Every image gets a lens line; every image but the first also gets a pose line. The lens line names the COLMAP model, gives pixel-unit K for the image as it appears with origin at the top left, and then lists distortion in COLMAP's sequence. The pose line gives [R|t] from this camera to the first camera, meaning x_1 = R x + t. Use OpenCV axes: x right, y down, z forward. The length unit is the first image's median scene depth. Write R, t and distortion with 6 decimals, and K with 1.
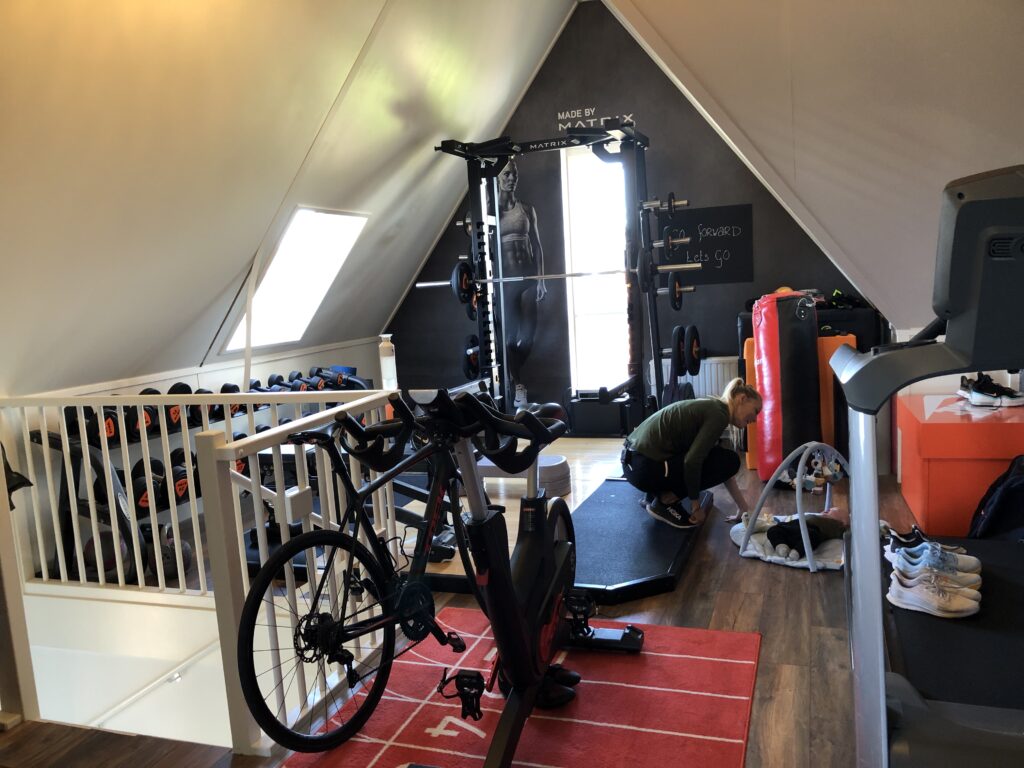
lens RADIAL K [[814.8, 0, 511.1], [0, 814.8, 383.2], [0, 0, 1]] dist [0.002101, -0.022646]
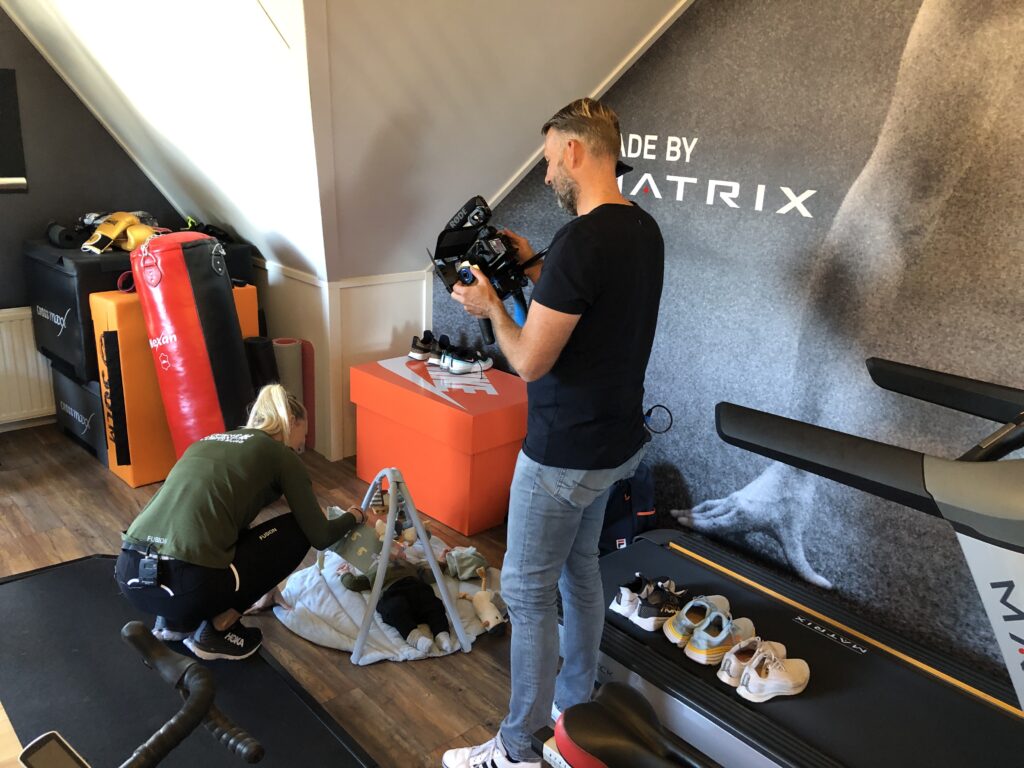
lens RADIAL K [[814.8, 0, 505.1], [0, 814.8, 389.1], [0, 0, 1]] dist [0.002101, -0.022646]
pose [[0.448055, -0.185677, 0.874512, -0.135652], [0.020769, 0.980092, 0.197453, -0.092157], [-0.893764, -0.070307, 0.442992, 0.363805]]
